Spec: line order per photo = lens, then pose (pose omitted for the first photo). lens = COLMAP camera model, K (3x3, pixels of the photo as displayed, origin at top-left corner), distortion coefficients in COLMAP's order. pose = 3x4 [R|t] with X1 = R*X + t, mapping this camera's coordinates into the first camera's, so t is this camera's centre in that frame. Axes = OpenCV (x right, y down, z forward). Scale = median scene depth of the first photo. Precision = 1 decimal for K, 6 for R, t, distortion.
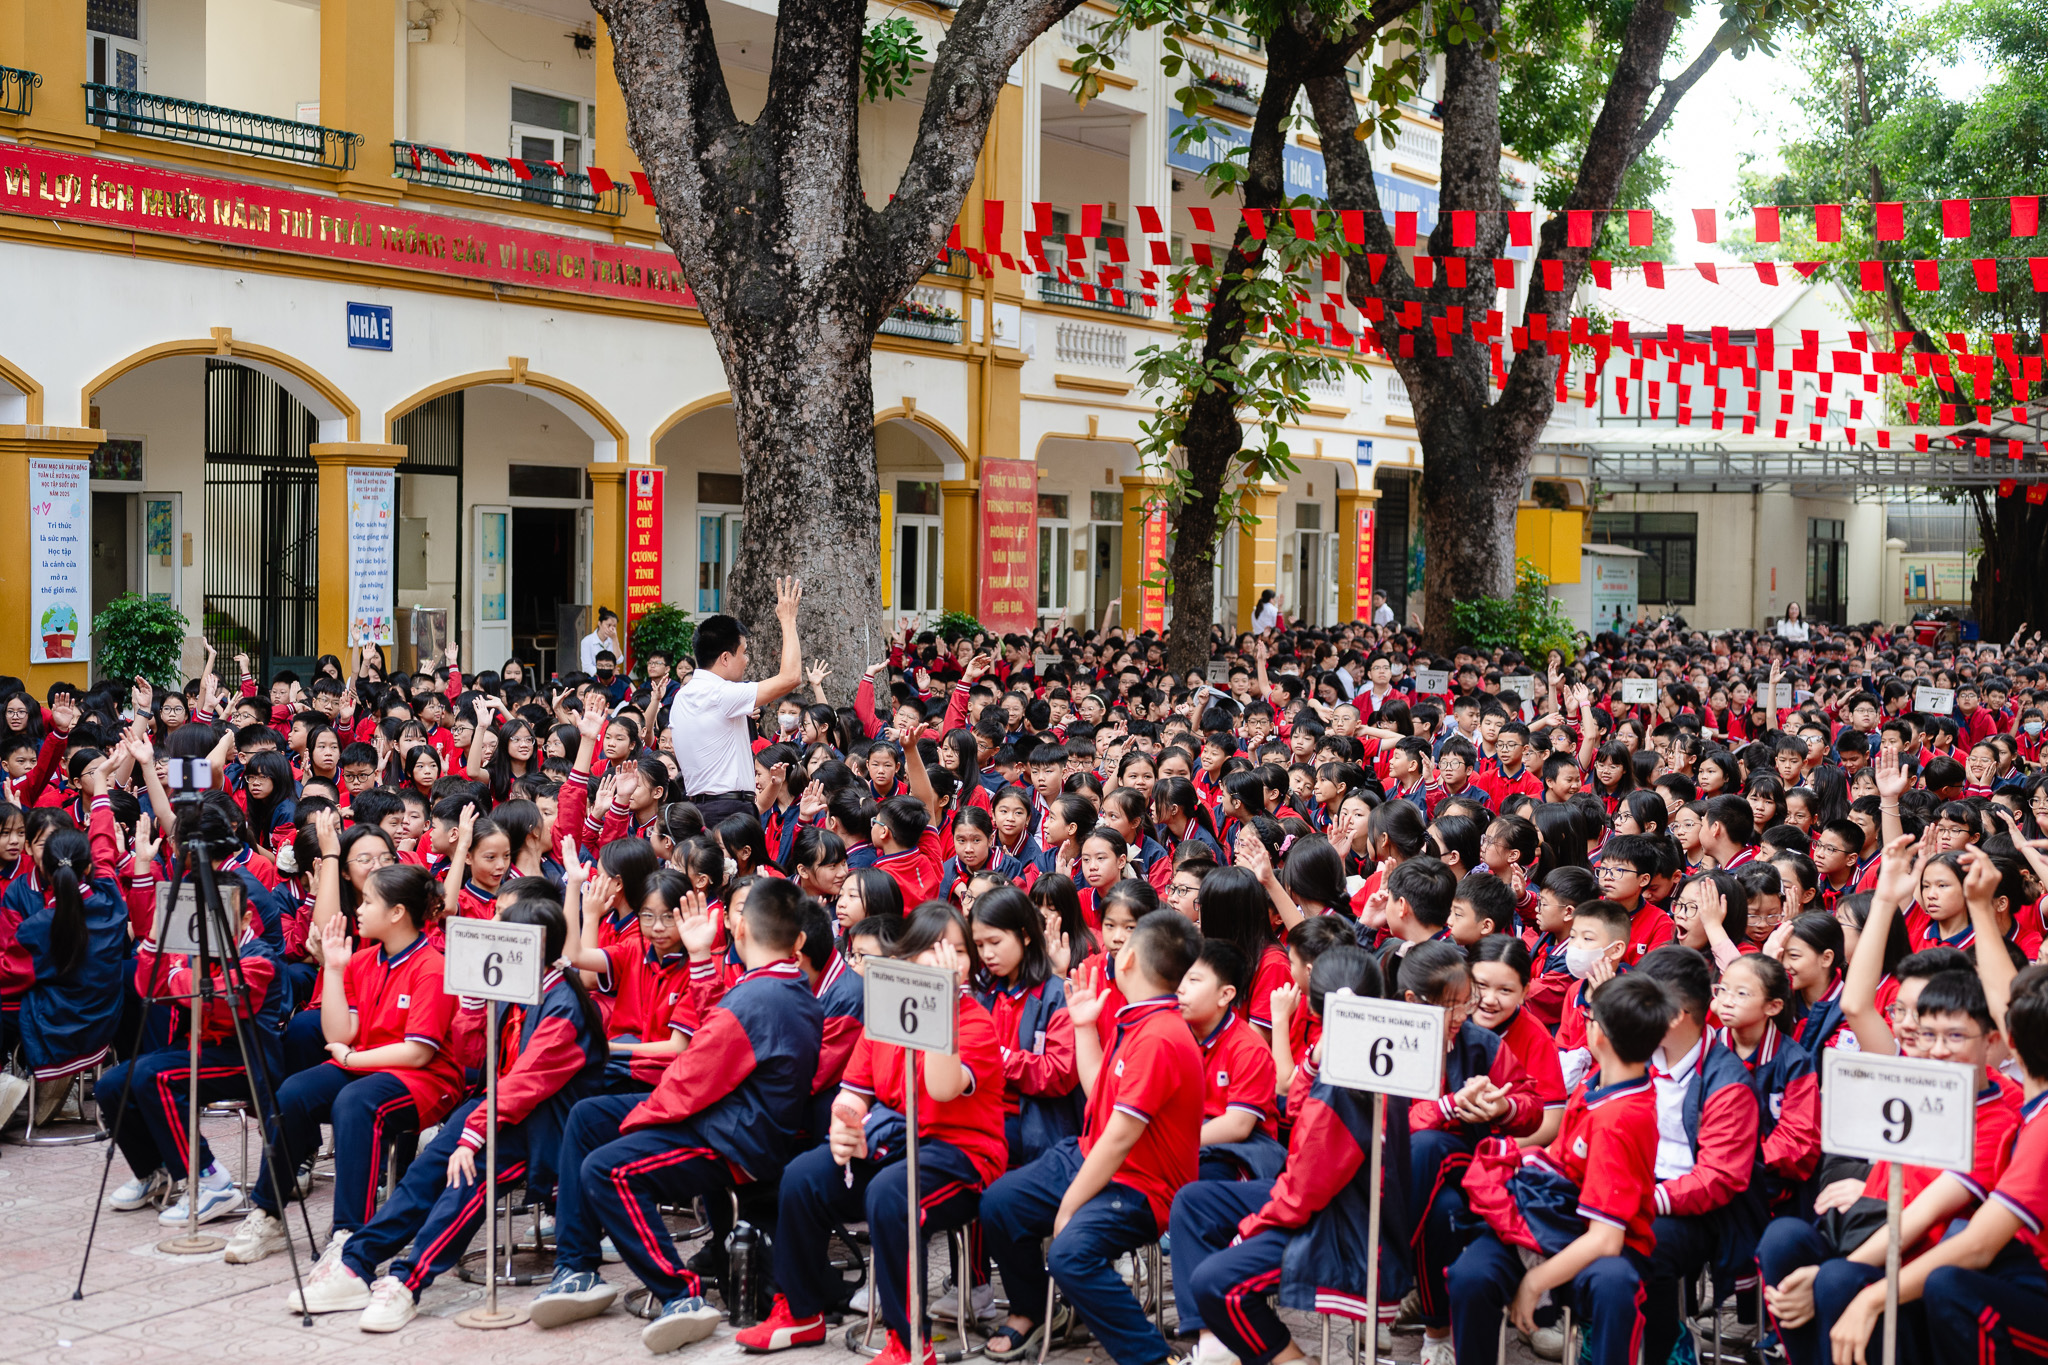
lens RADIAL K [[2923.5, 0, 1019.5], [0, 2923.5, 680.3], [0, 0, 1]] dist [0.020710, 0.000000]
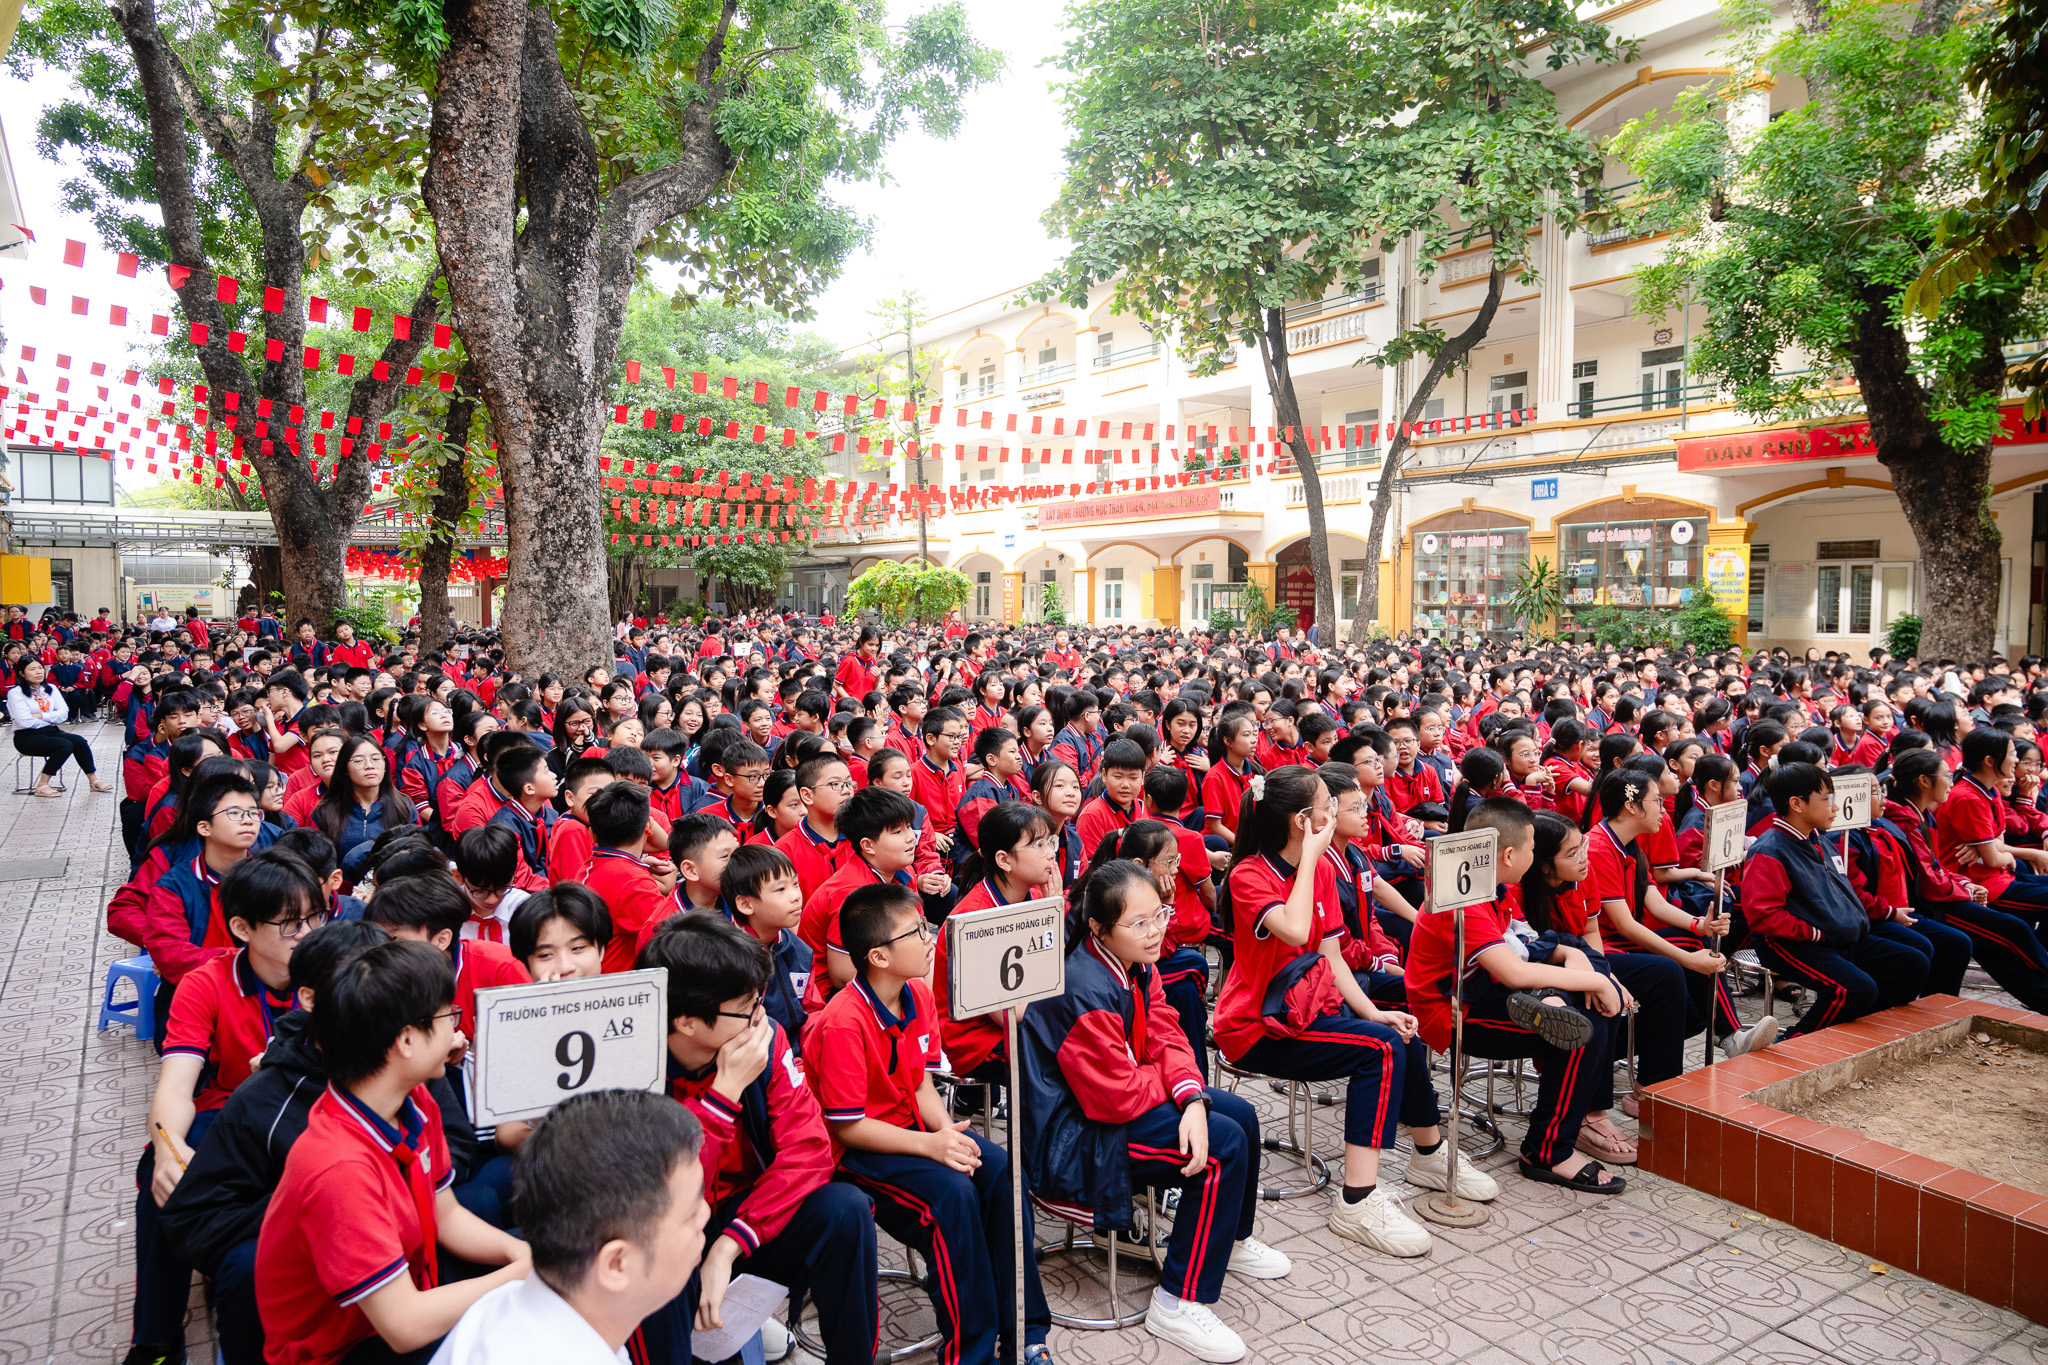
lens RADIAL K [[1346.9, 0, 1023.3], [0, 1346.9, 684.4], [0, 0, 1]] dist [0.004697, 0.000387]
pose [[0.475624, -0.062910, 0.877396, -0.550945], [0.039047, 0.997966, 0.050389, -0.012702], [-0.878781, 0.010294, 0.477113, 0.502956]]
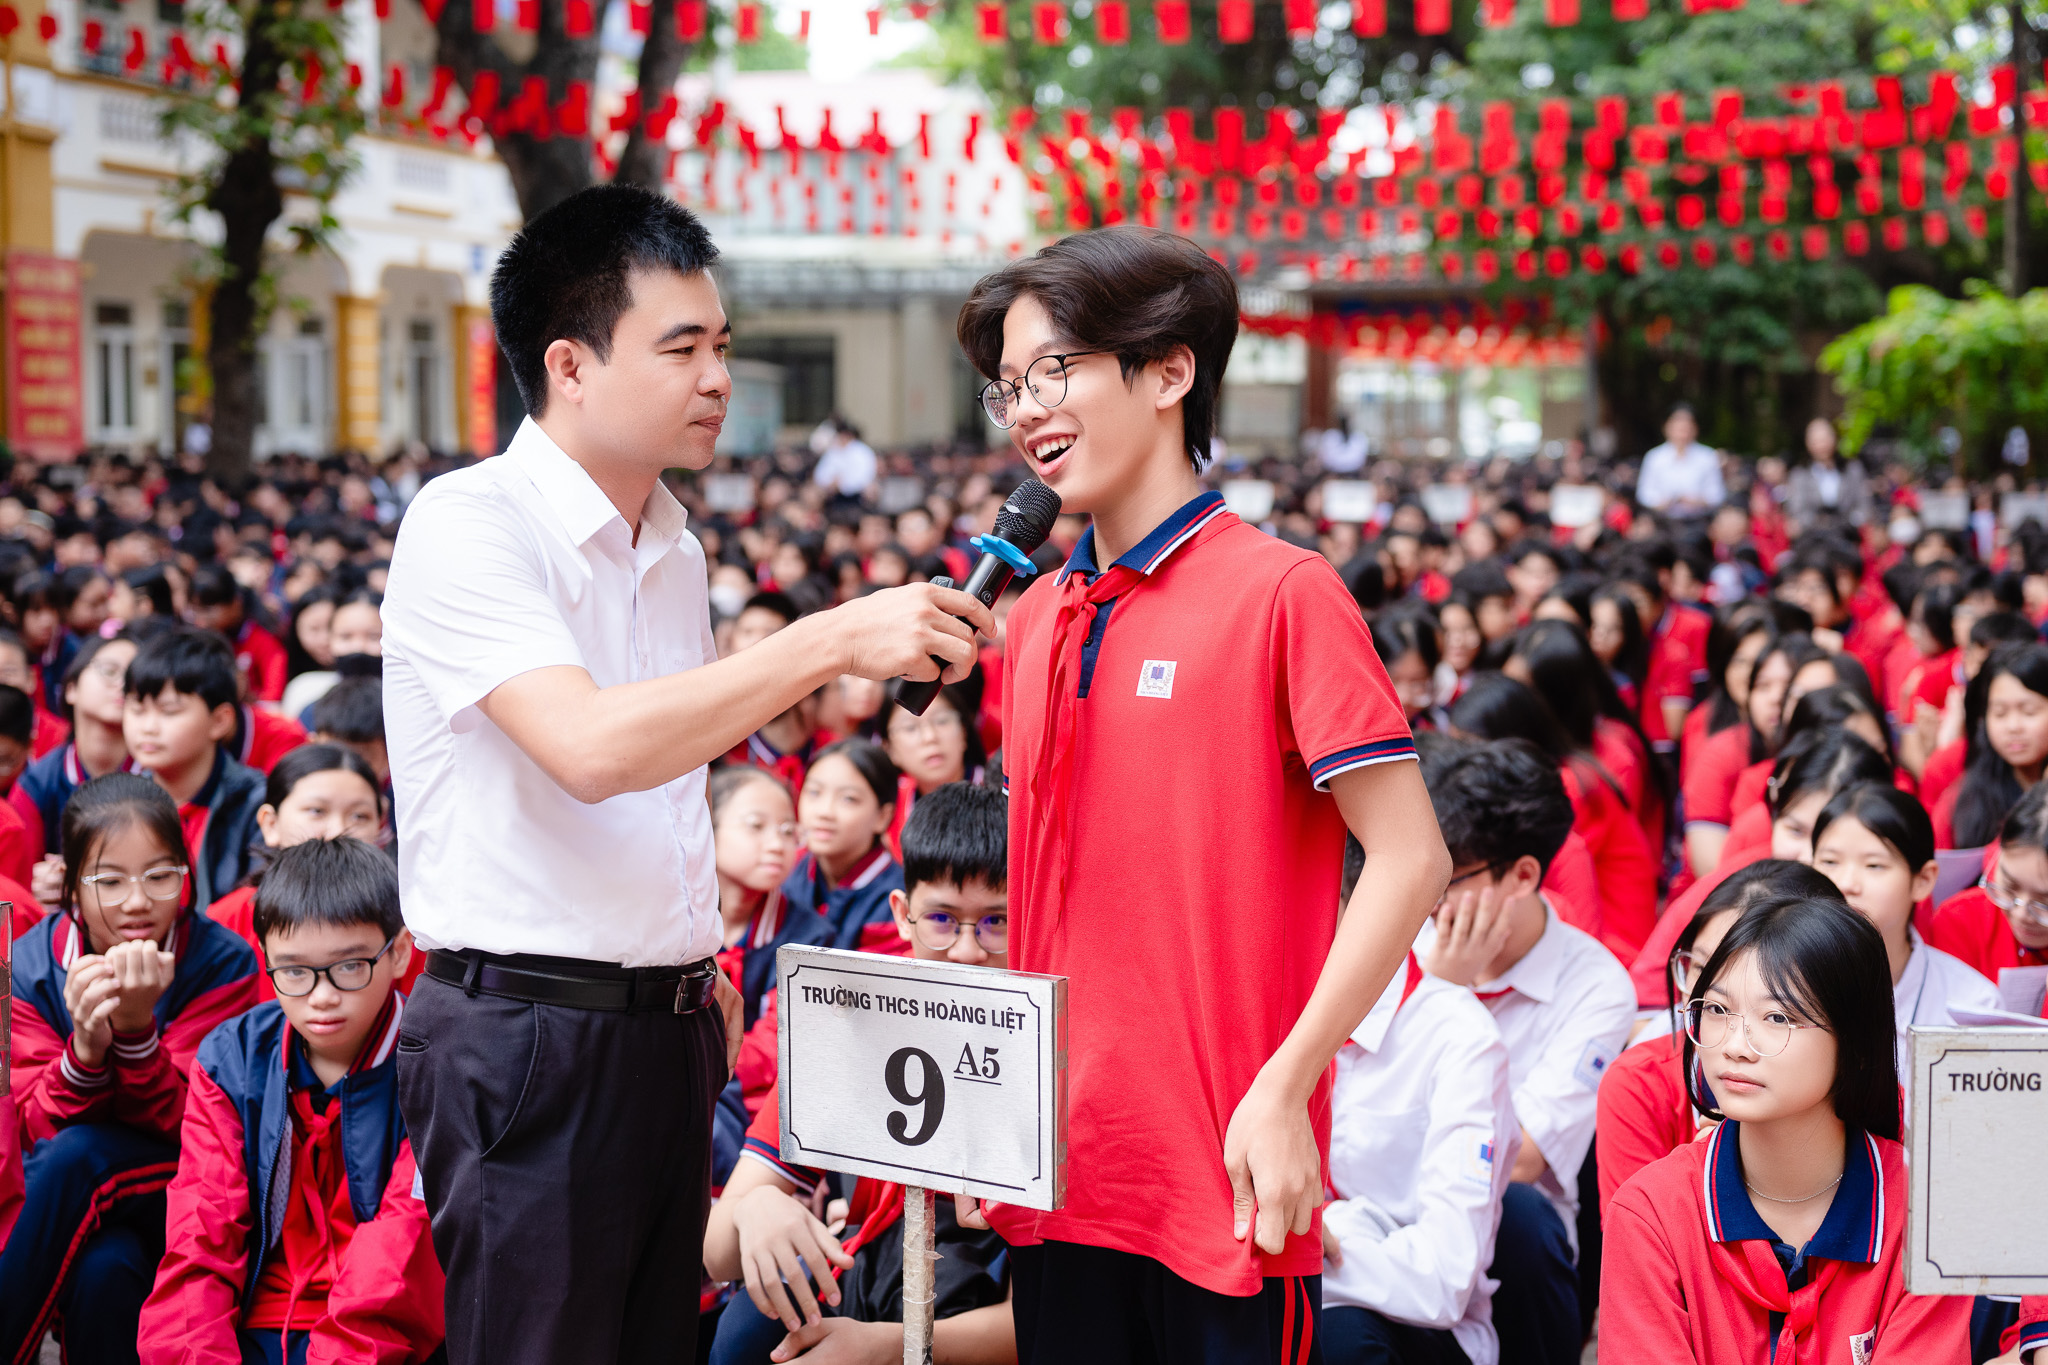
lens RADIAL K [[2923.5, 0, 1024.6], [0, 2923.5, 681.1], [0, 0, 1]] dist [0.020710, 0.000000]
pose [[0.959969, -0.034165, 0.278015, 0.029372], [0.019909, 0.998346, 0.053940, 0.009329], [-0.279398, -0.046246, 0.959061, 0.085849]]
